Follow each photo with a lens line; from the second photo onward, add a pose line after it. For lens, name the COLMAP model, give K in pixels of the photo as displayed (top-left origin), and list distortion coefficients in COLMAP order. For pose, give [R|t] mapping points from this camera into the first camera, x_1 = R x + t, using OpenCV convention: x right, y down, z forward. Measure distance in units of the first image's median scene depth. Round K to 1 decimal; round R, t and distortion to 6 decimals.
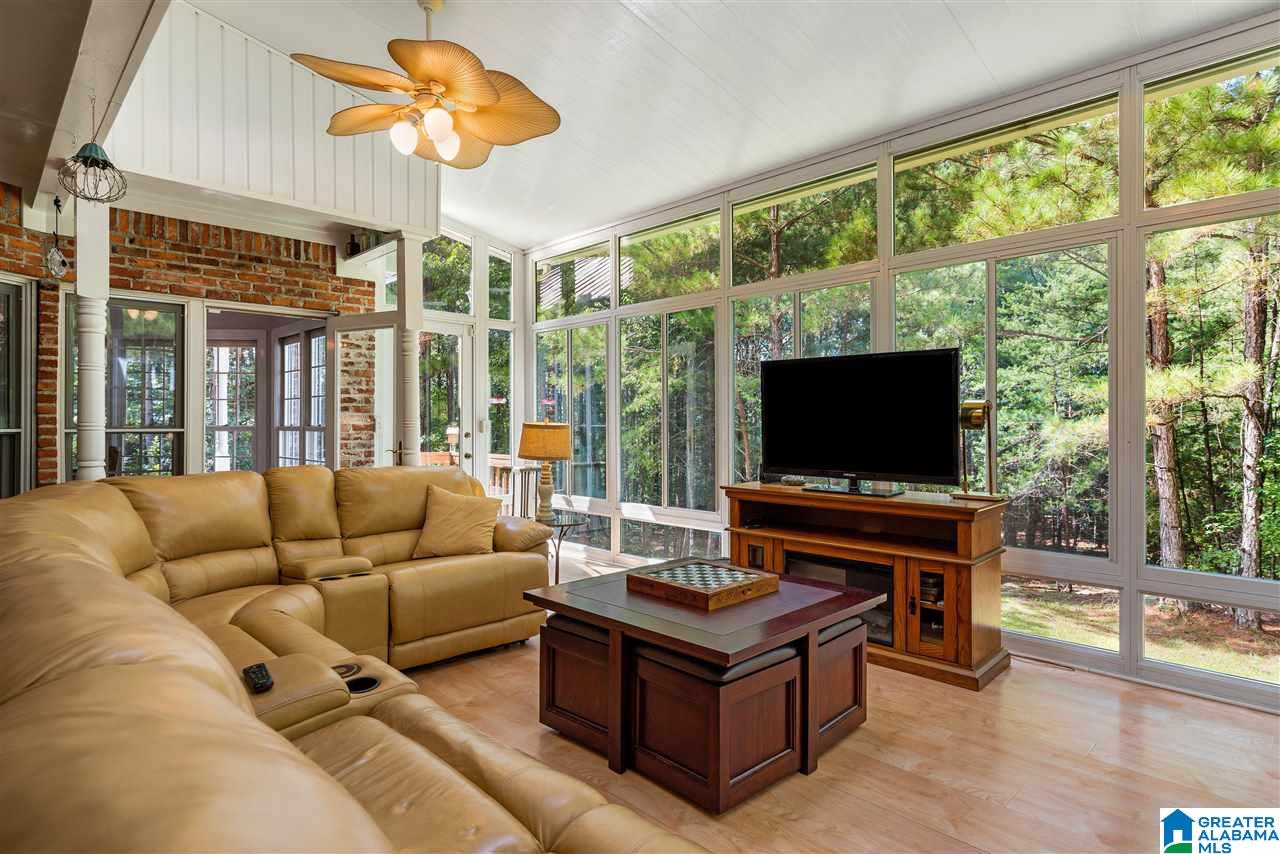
lens RADIAL K [[693.4, 0, 639.8], [0, 693.4, 424.0], [0, 0, 1]] dist [0.001326, 0.000248]
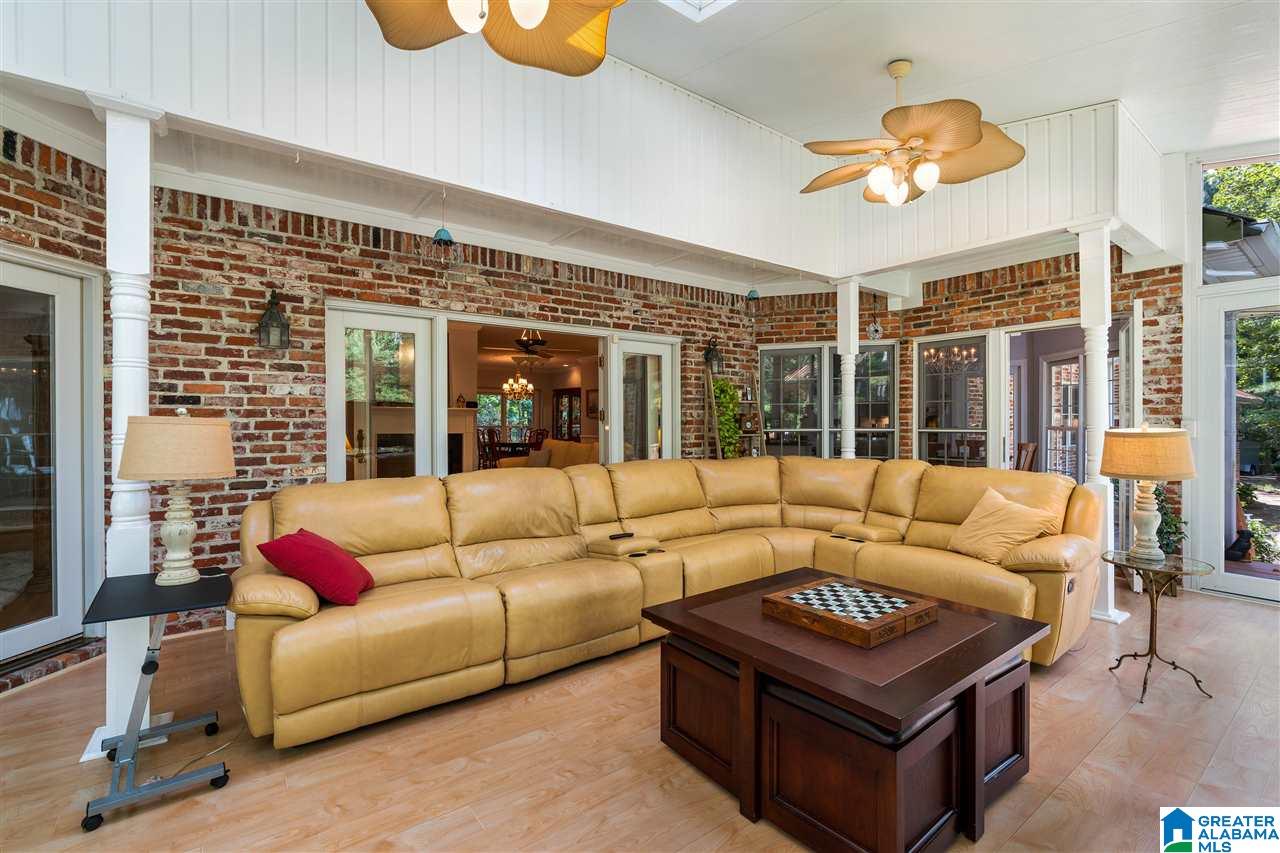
lens RADIAL K [[568.9, 0, 640.2], [0, 568.9, 424.5], [0, 0, 1]] dist [0.000166, 0.000081]
pose [[-0.120358, 0.004358, -0.992721, 0.479854], [0.003861, 0.999985, 0.003922, -0.010207], [0.992723, -0.003361, -0.120373, 0.472569]]
